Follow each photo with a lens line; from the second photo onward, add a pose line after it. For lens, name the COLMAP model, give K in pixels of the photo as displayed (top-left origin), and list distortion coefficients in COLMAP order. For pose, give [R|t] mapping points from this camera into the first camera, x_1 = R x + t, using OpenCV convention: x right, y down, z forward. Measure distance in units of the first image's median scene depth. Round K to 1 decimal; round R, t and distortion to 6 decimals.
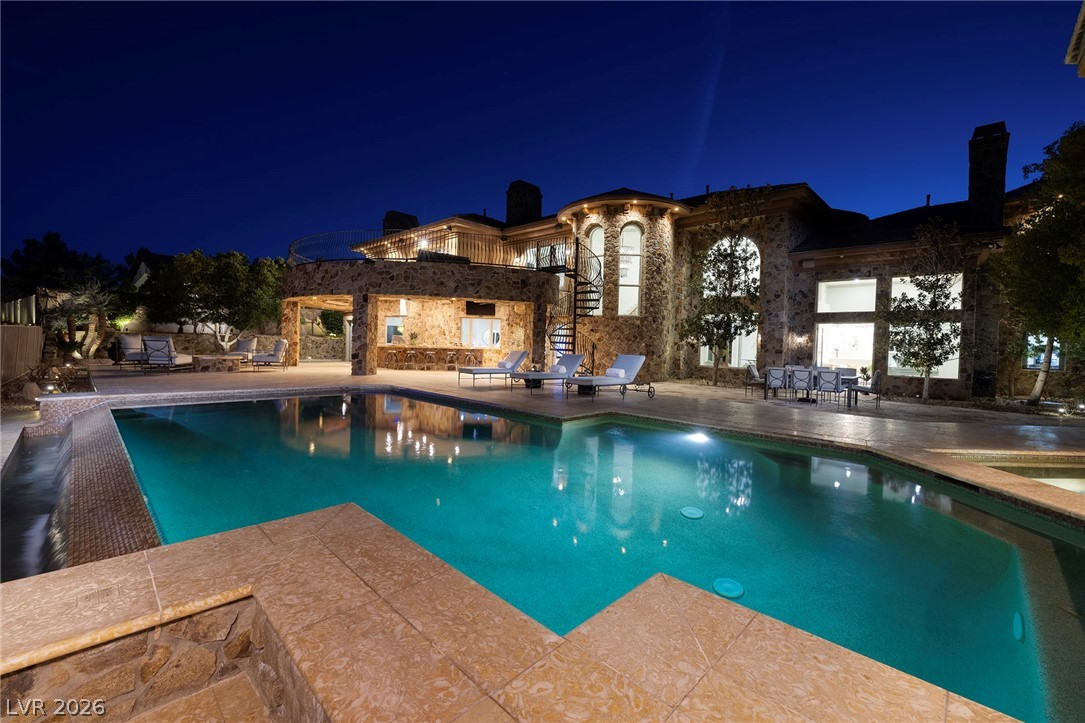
lens RADIAL K [[455.4, 0, 545.9], [0, 455.4, 355.0], [0, 0, 1]] dist [0.001544, 0.000267]
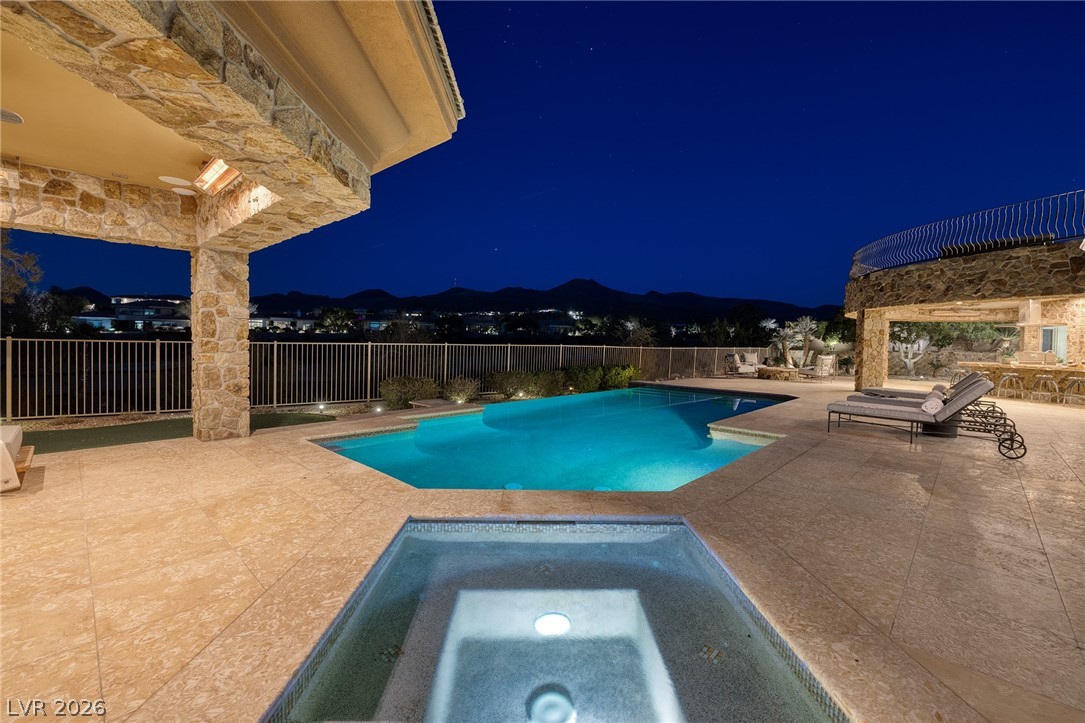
lens RADIAL K [[455.4, 0, 545.9], [0, 455.4, 355.0], [0, 0, 1]] dist [0.001544, 0.000267]
pose [[0.015820, -0.000945, -0.999874, 0.433091], [-0.038745, 0.999248, -0.001557, -0.005846], [0.999124, 0.038764, 0.015771, 0.231695]]
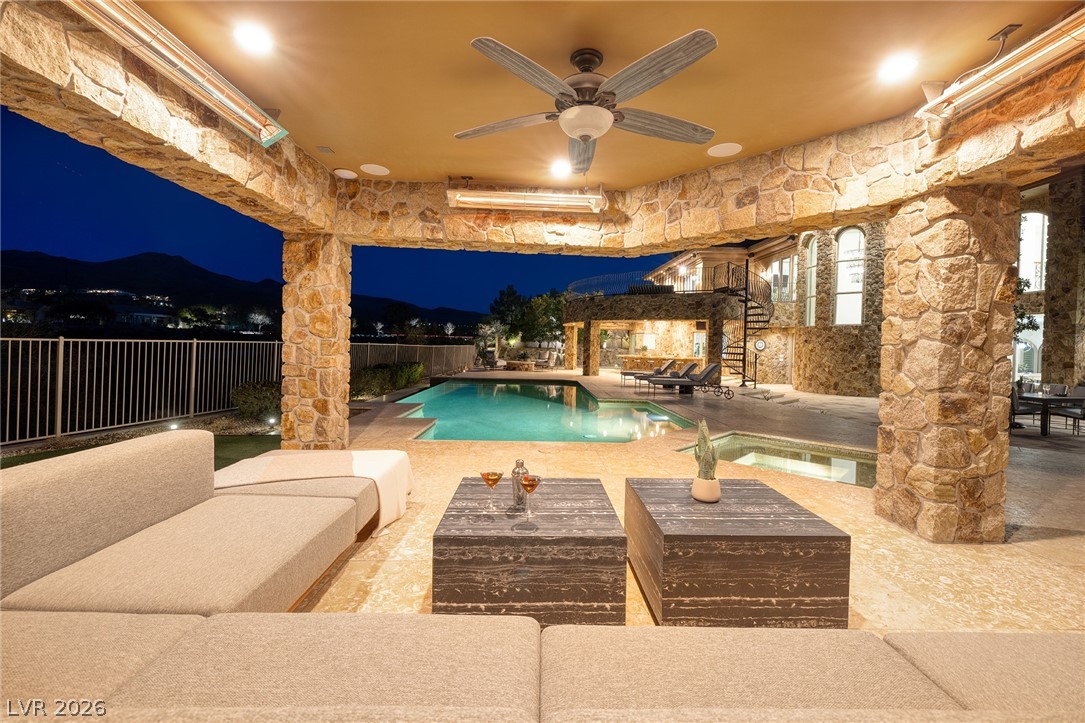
lens RADIAL K [[455.4, 0, 545.9], [0, 455.4, 355.0], [0, 0, 1]] dist [0.001544, 0.000267]
pose [[0.711182, 0.001040, -0.703007, 0.406885], [-0.018524, 0.999679, -0.017261, 0.003803], [0.702764, 0.025298, 0.710973, -0.108073]]
